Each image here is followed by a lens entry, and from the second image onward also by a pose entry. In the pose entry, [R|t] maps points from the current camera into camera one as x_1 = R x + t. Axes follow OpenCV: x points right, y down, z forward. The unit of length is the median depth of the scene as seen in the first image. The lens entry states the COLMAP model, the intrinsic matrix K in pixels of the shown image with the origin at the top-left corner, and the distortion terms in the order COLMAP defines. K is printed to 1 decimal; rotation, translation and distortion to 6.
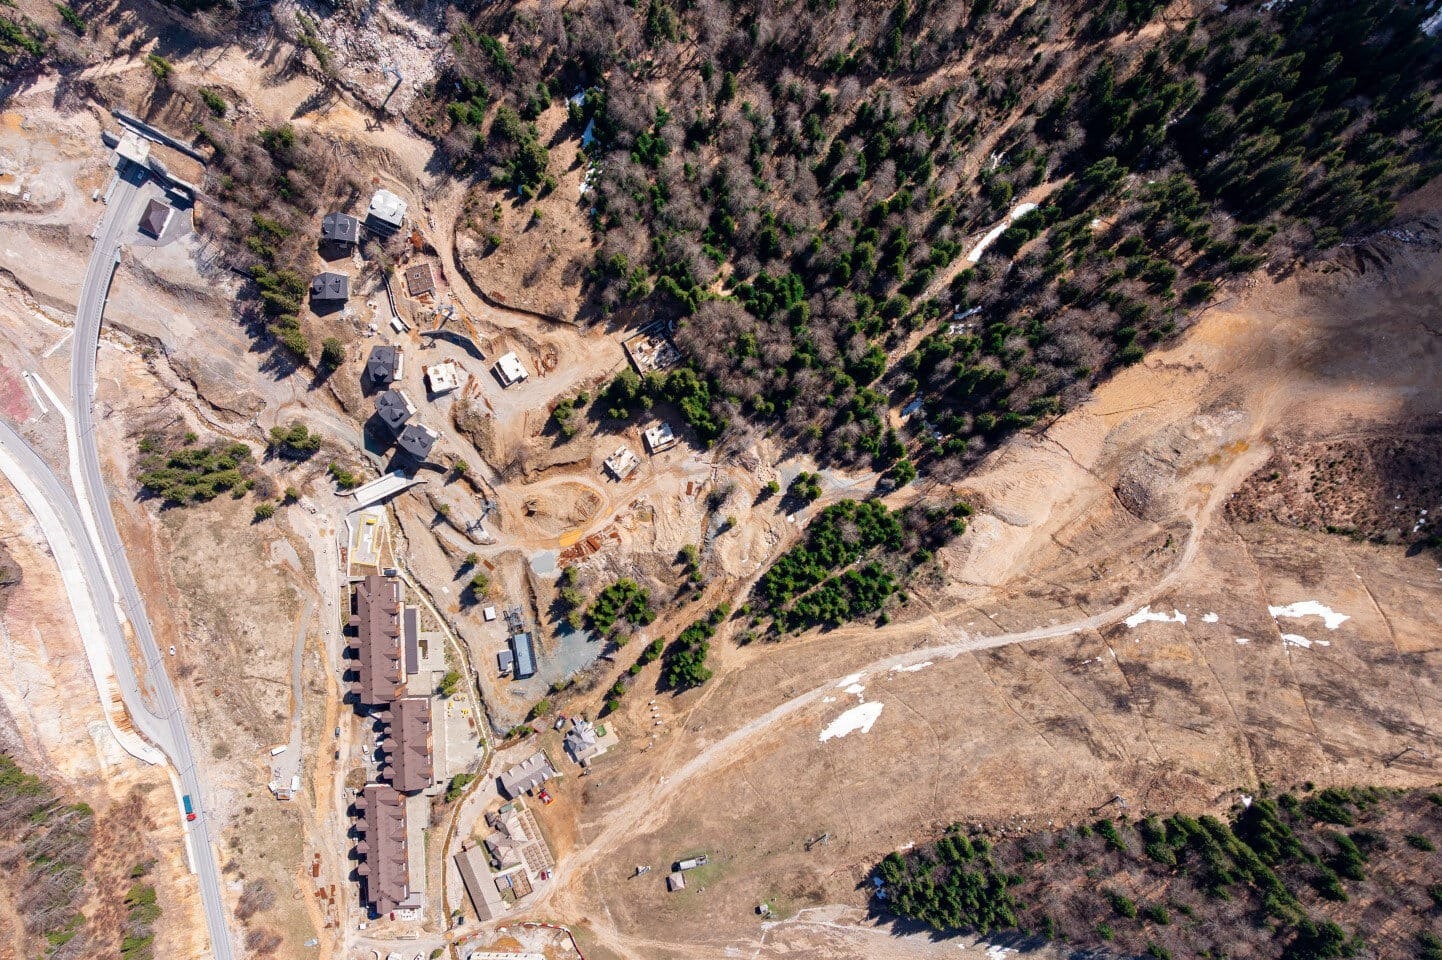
lens RADIAL K [[1014.6, 0, 712.3], [0, 1014.6, 539.4], [0, 0, 1]] dist [-0.031504, -0.007537]
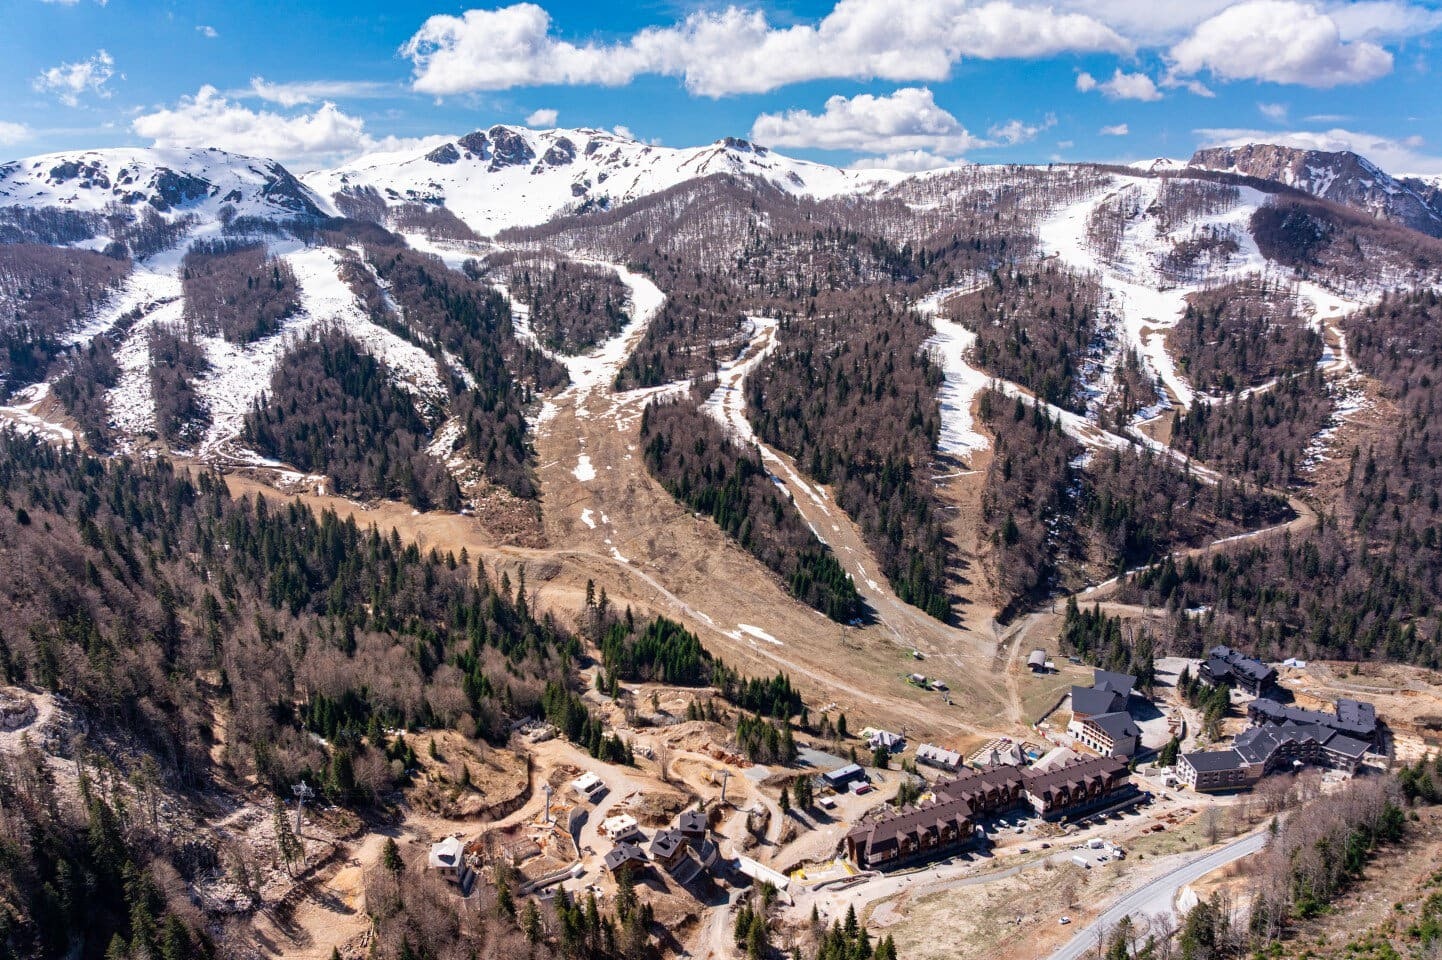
lens RADIAL K [[1014.6, 0, 717.0], [0, 1014.6, 527.2], [0, 0, 1]] dist [-0.031504, -0.007537]
pose [[-0.408651, -0.235955, 0.881663, -1.020365], [0.912492, -0.125784, 0.389277, -0.392116], [0.019047, 0.963589, 0.266709, 0.486432]]
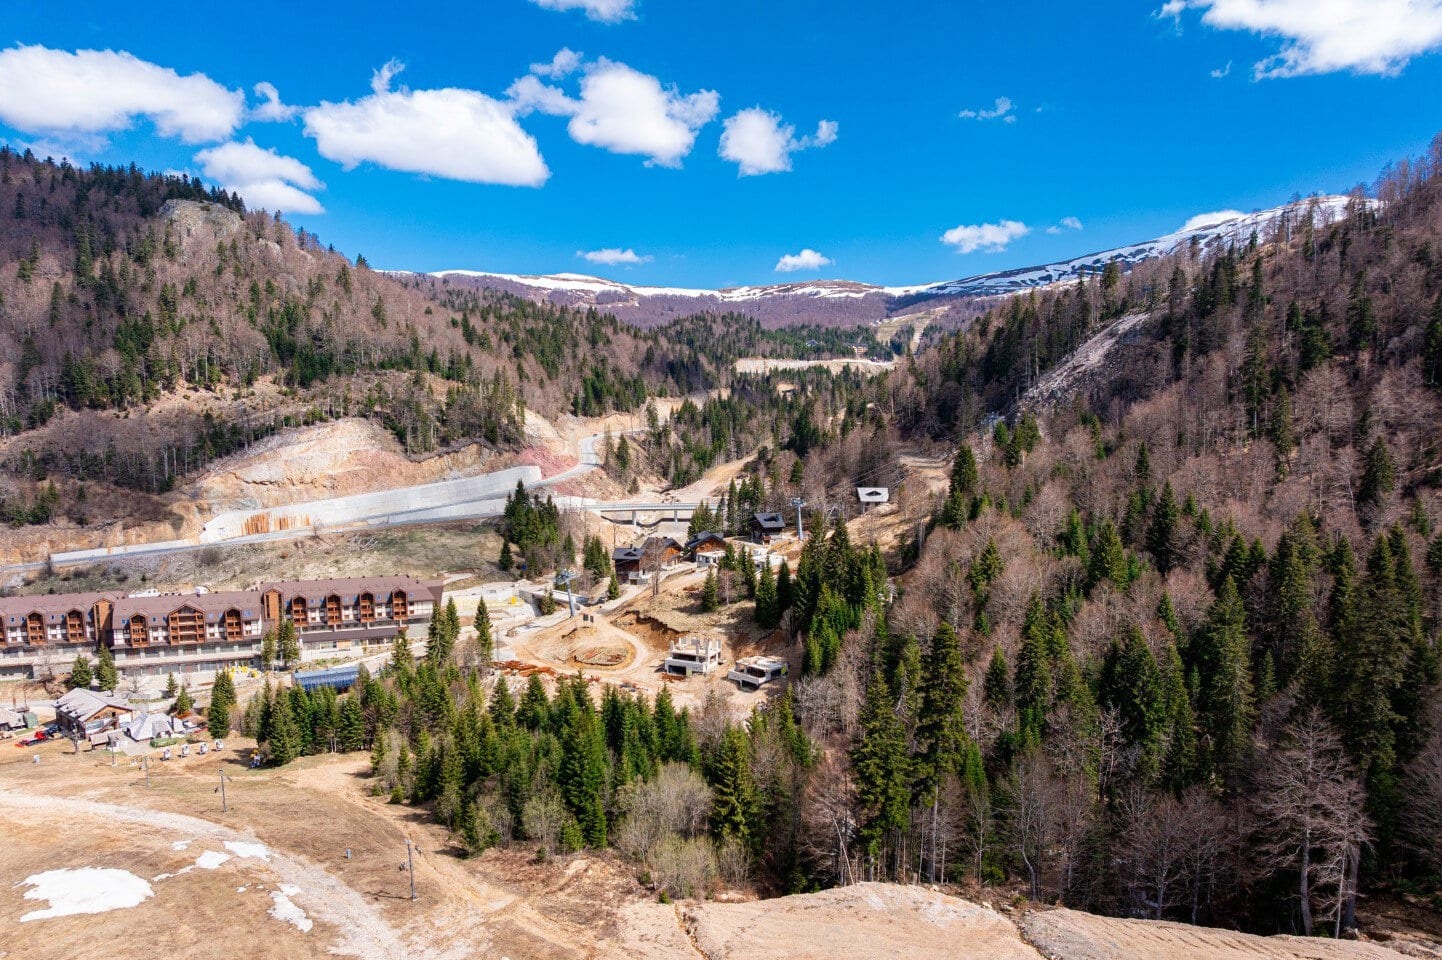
lens RADIAL K [[1014.6, 0, 723.3], [0, 1014.6, 533.1], [0, 0, 1]] dist [-0.031504, -0.007537]
pose [[0.359335, 0.125222, -0.924769, 0.438481], [-0.933001, 0.027282, -0.358839, 0.110751], [-0.019705, 0.991754, 0.126636, 0.860392]]
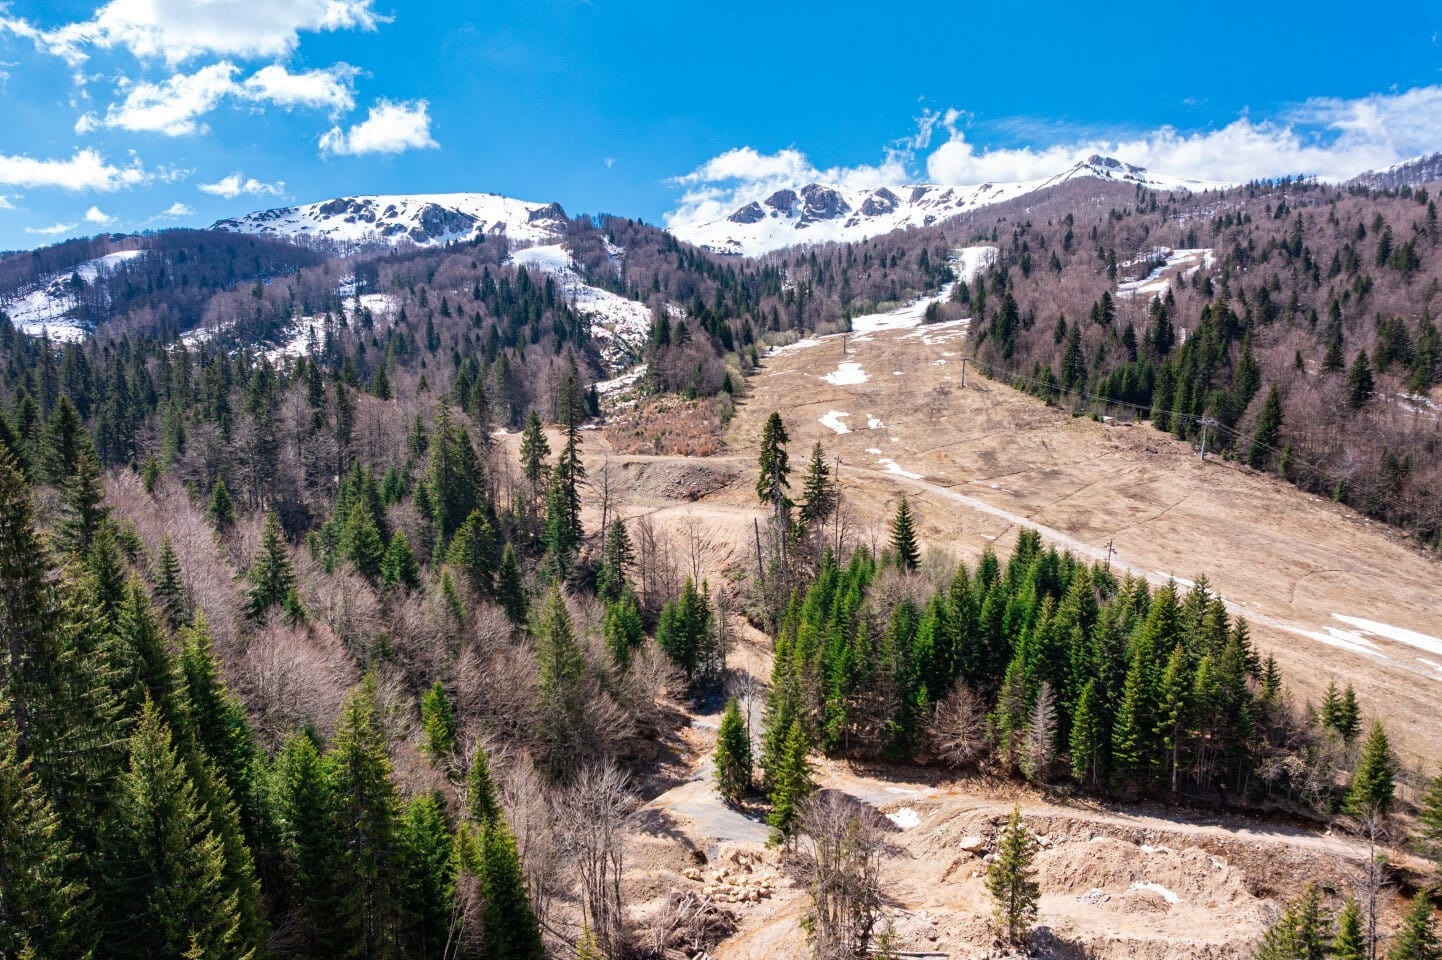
lens RADIAL K [[1014.6, 0, 720.1], [0, 1014.6, 531.8], [0, 0, 1]] dist [-0.031504, -0.007537]
pose [[-0.107153, -0.097845, 0.989416, -0.157638], [0.994044, -0.030435, 0.104645, -0.090442], [0.019874, 0.994736, 0.100524, 0.918452]]
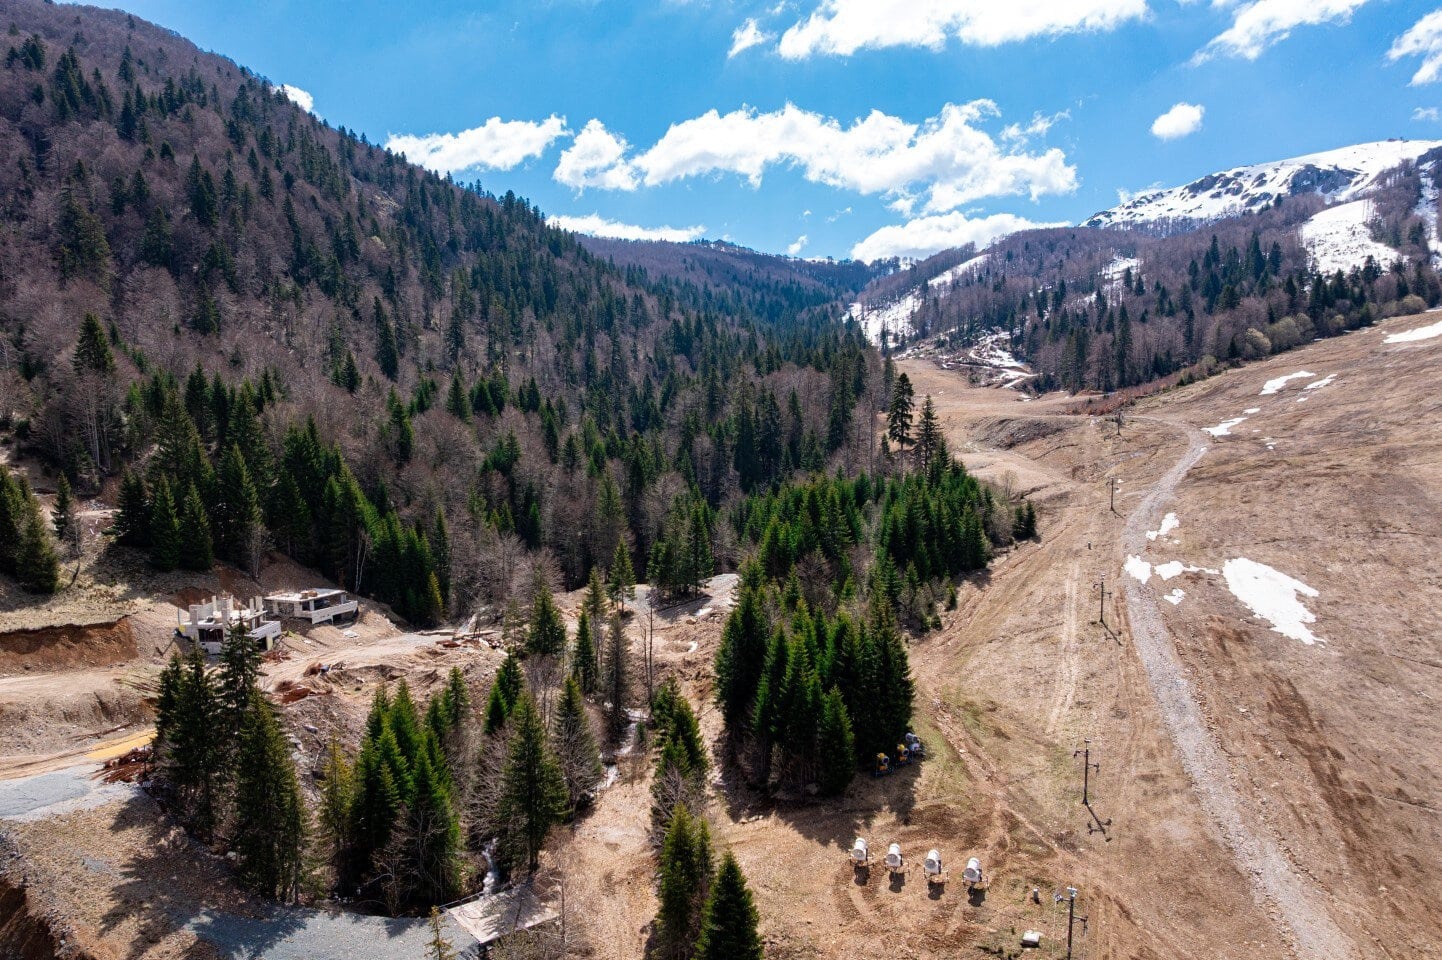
lens RADIAL K [[1014.6, 0, 722.0], [0, 1014.6, 522.0], [0, 0, 1]] dist [-0.031504, -0.007537]
pose [[0.701180, -0.079004, 0.708593, -0.212473], [0.712791, 0.054562, -0.699251, 0.277704], [0.016581, 0.995380, 0.094571, 0.937711]]
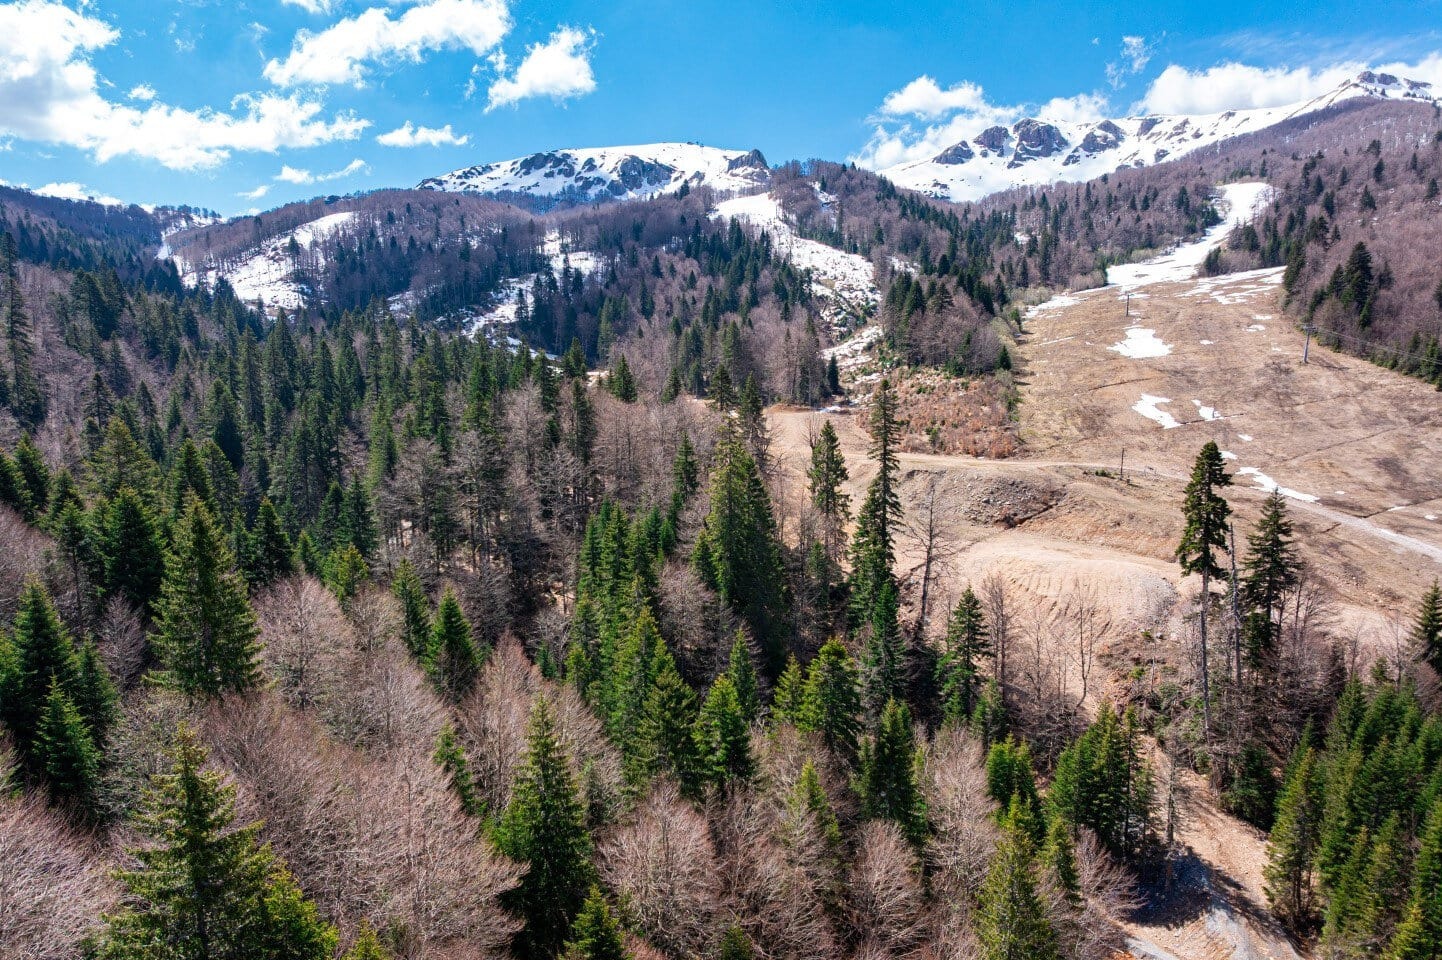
lens RADIAL K [[1014.6, 0, 724.5], [0, 1014.6, 532.9], [0, 0, 1]] dist [-0.031504, -0.007537]
pose [[0.067296, -0.147520, 0.986767, -0.040745], [0.997491, -0.011858, -0.069800, -0.136022], [0.021998, 0.988988, 0.146352, 0.894500]]
